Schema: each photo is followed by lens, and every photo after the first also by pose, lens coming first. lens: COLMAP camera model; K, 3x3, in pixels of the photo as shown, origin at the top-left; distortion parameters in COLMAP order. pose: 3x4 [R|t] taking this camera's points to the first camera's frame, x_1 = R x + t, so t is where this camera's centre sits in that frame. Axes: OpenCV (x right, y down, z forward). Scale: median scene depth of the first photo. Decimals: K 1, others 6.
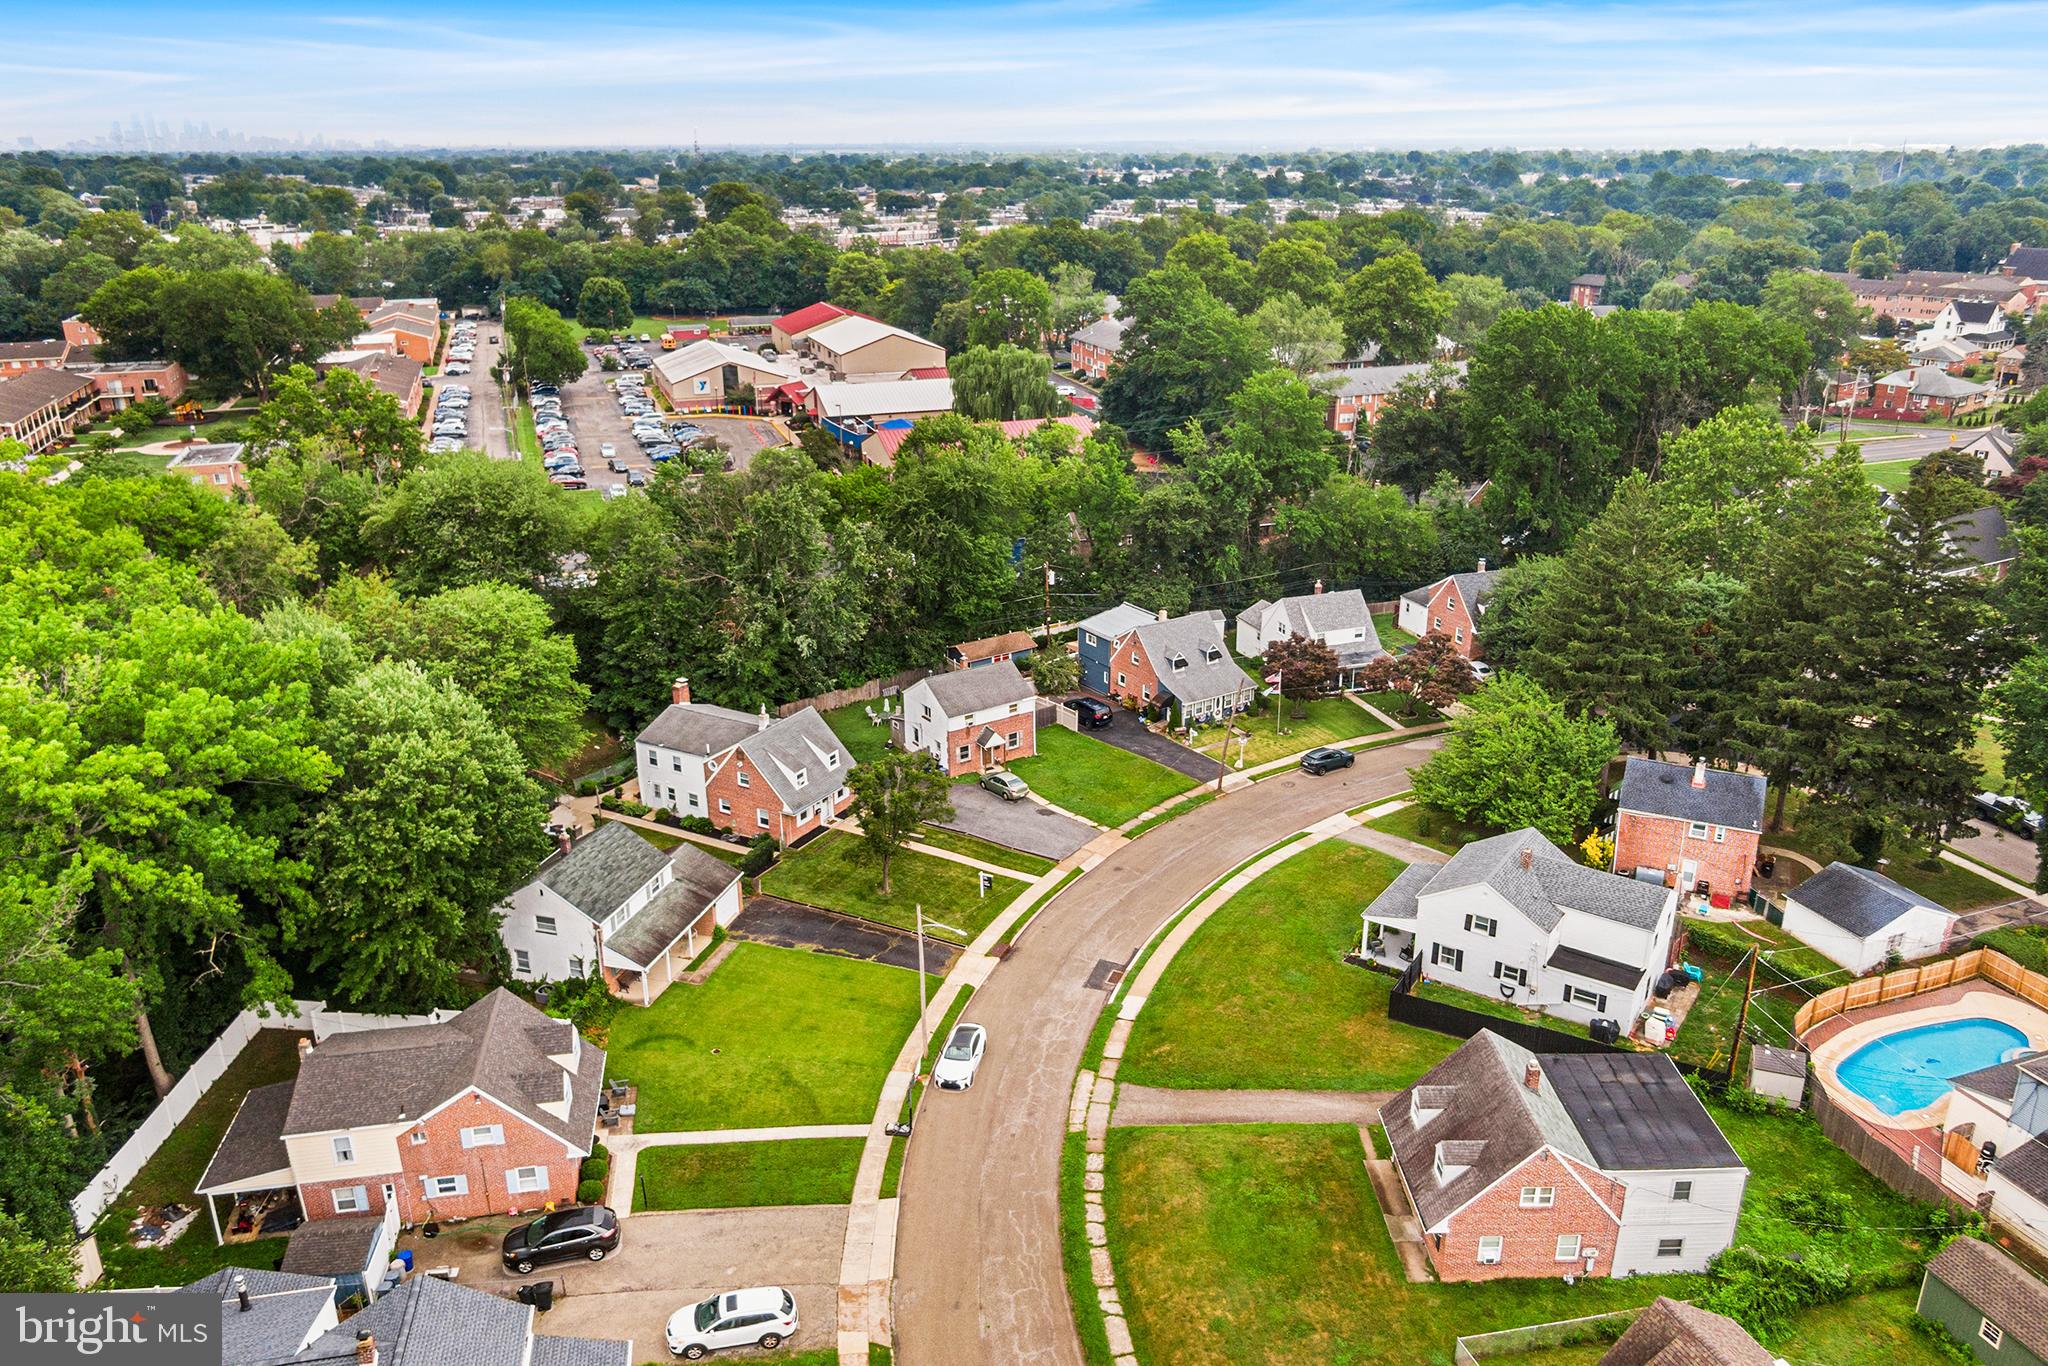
lens RADIAL K [[1442.0, 0, 1018.6], [0, 1442.0, 668.2], [0, 0, 1]] dist [0.035249, -0.059002]
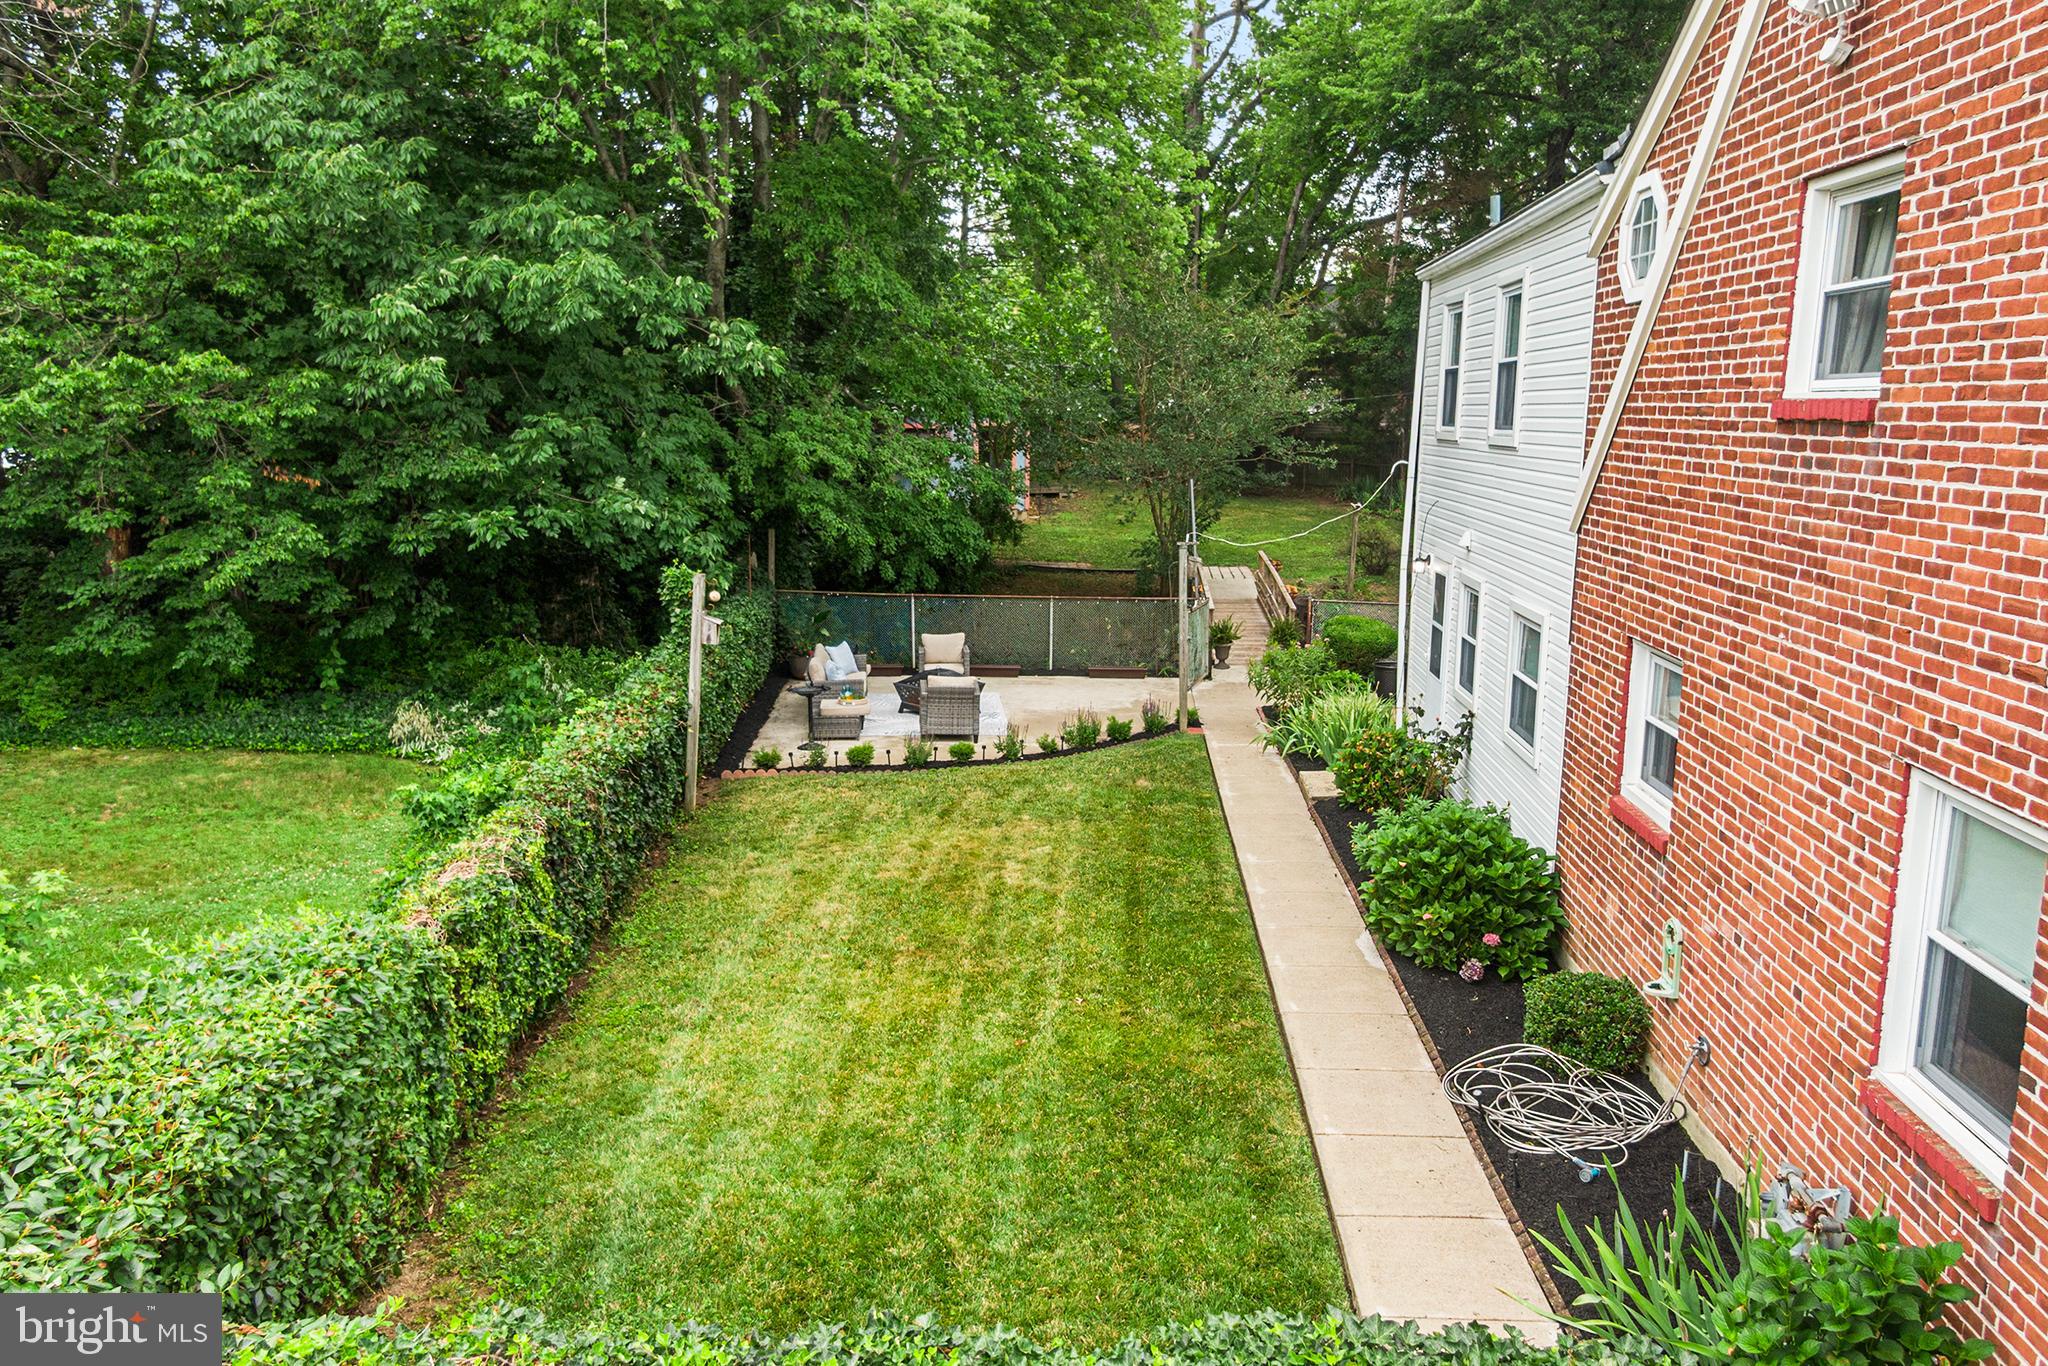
lens RADIAL K [[1487.5, 0, 1017.5], [0, 1487.5, 676.2], [0, 0, 1]] dist [0.041119, -0.061448]
pose [[0.440300, 0.177788, -0.880072, -0.140385], [-0.320553, 0.946727, 0.030881, 0.100589], [0.838679, 0.268513, 0.473834, 0.914517]]
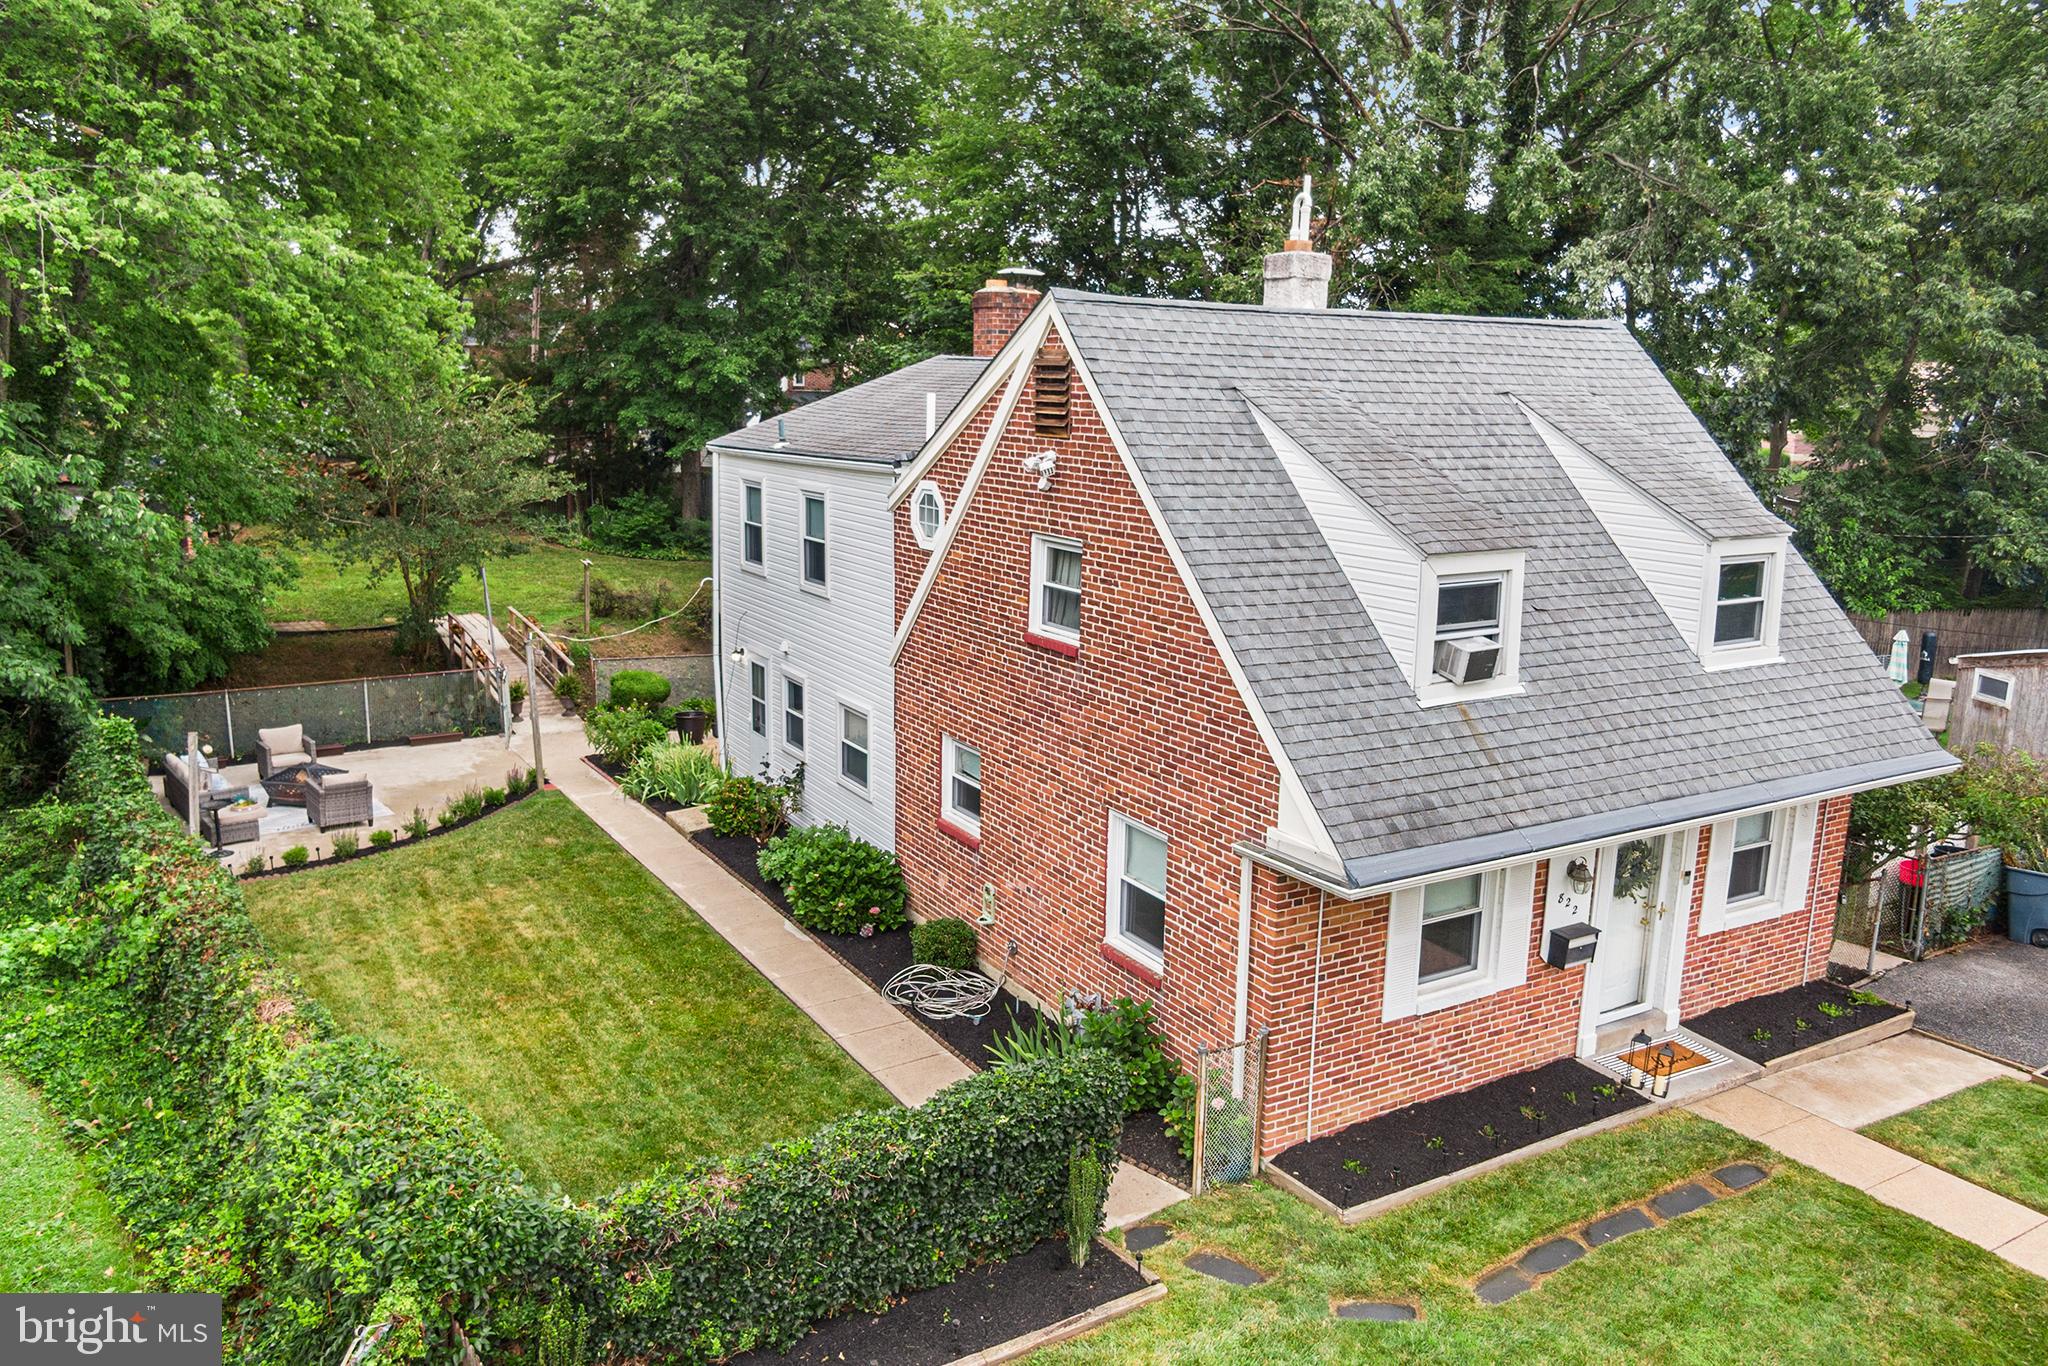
lens RADIAL K [[1487.5, 0, 1017.5], [0, 1487.5, 676.2], [0, 0, 1]] dist [0.041119, -0.061448]
pose [[0.871366, 0.122965, -0.474976, -0.120530], [-0.192634, 0.976090, -0.100700, 0.098194], [0.451236, 0.179243, 0.874218, 0.849663]]
